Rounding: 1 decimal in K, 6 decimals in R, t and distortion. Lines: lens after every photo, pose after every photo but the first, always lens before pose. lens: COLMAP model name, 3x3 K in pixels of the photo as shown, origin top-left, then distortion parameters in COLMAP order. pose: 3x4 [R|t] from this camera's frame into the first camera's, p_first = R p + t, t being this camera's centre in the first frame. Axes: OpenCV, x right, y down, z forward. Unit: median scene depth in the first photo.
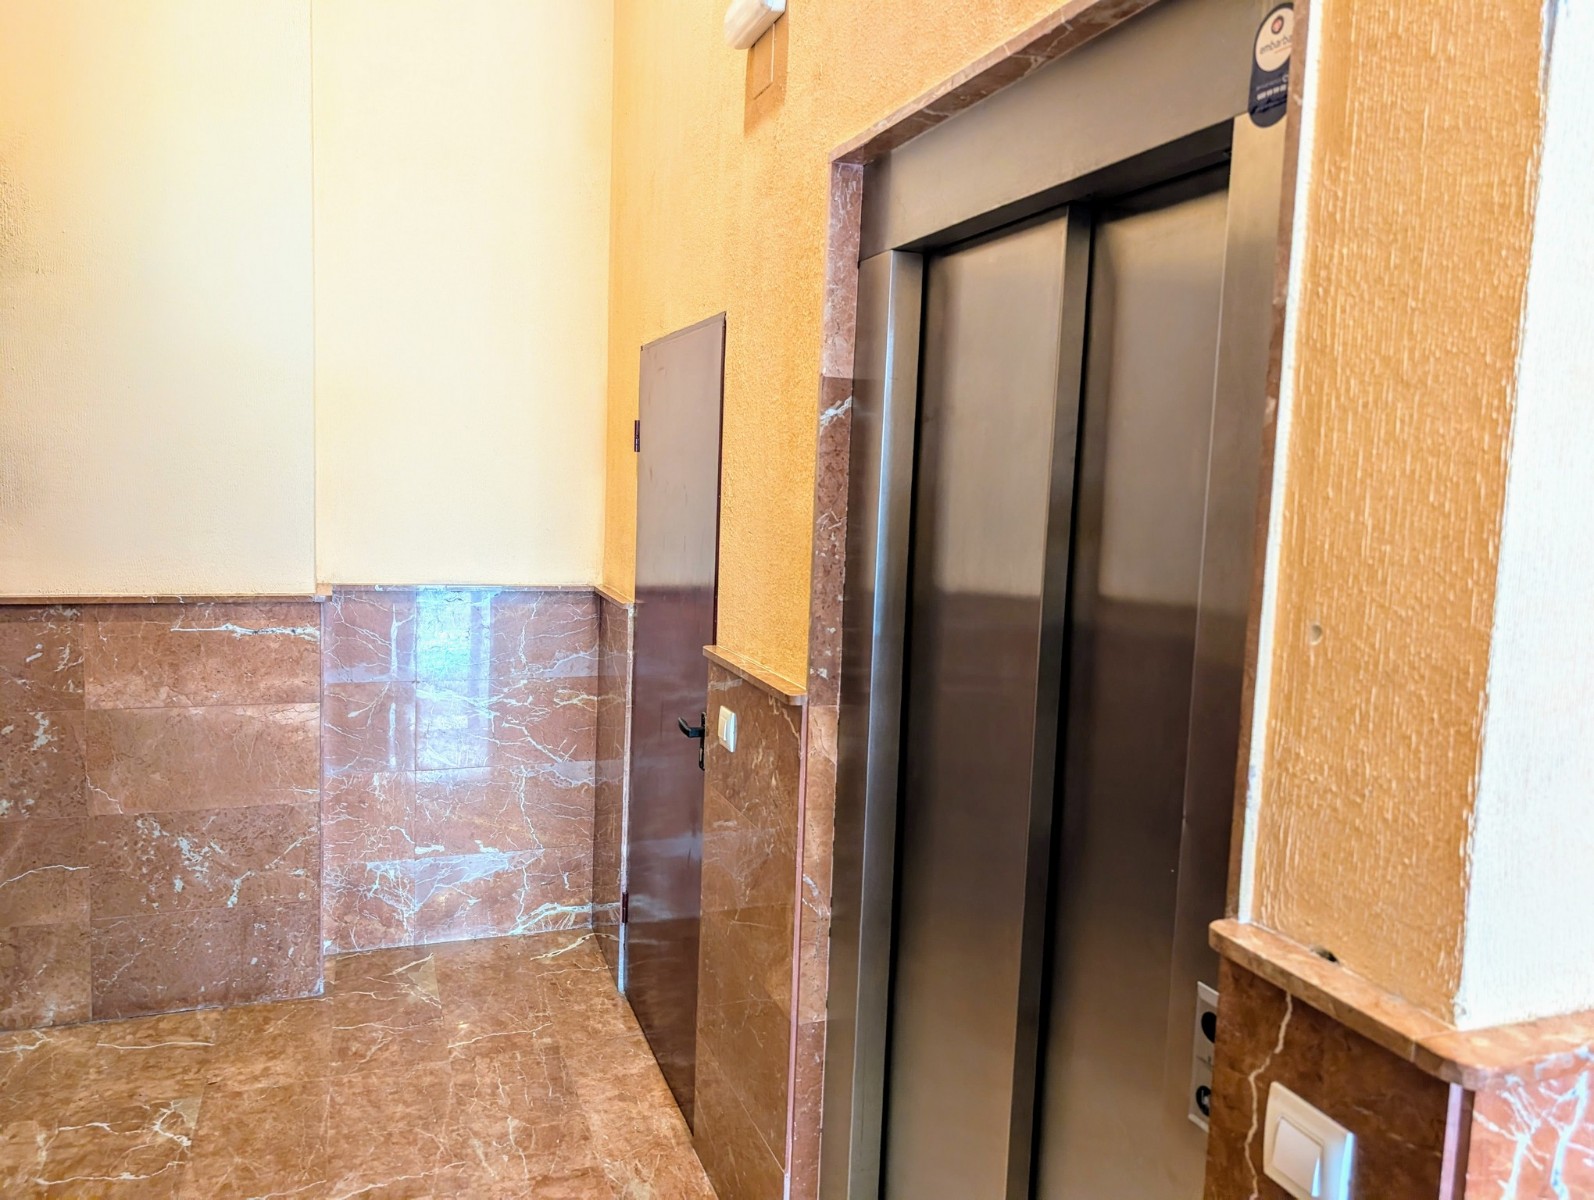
lens RADIAL K [[1154.0, 0, 797.4], [0, 1154.0, 596.5], [0, 0, 1]] dist [0.039603, -0.046156]
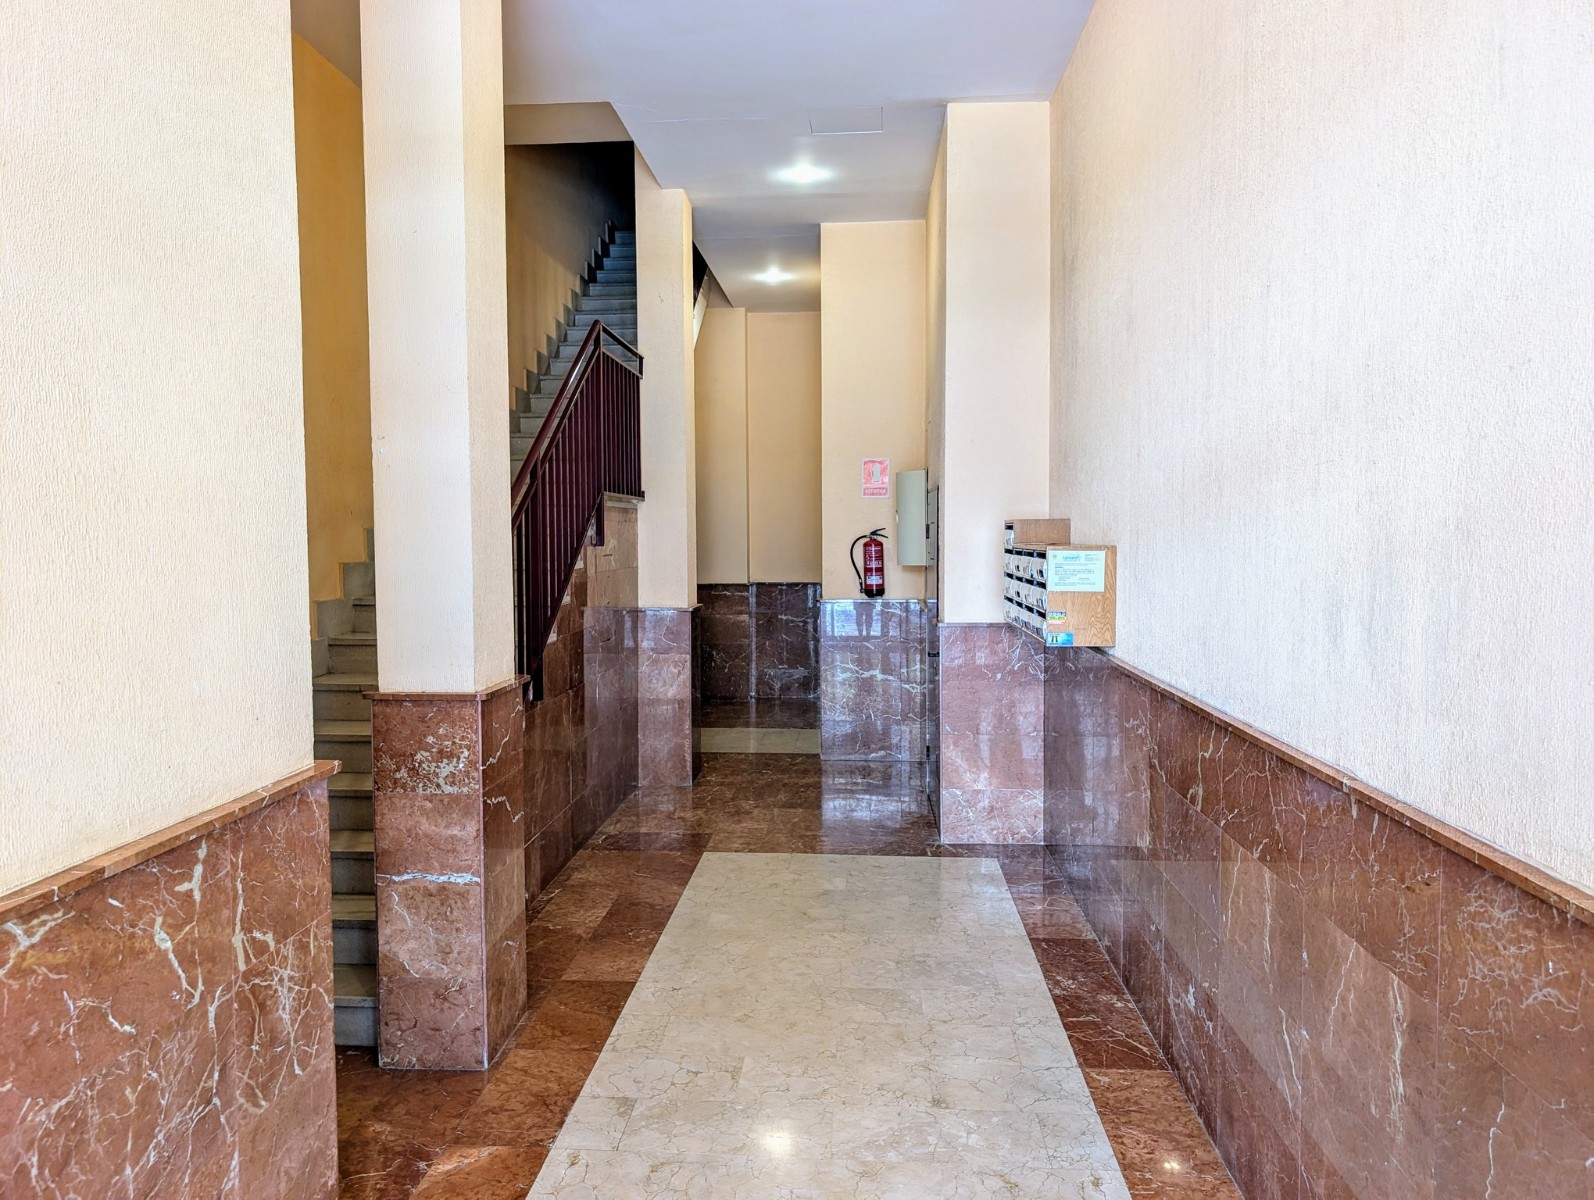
lens RADIAL K [[1154.0, 0, 796.5], [0, 1154.0, 599.3], [0, 0, 1]] dist [0.039603, -0.046156]
pose [[0.911497, -0.017900, -0.410918, 1.046714], [-0.005141, 0.998479, -0.054897, 0.214194], [0.411276, 0.052151, 0.910018, -1.920057]]
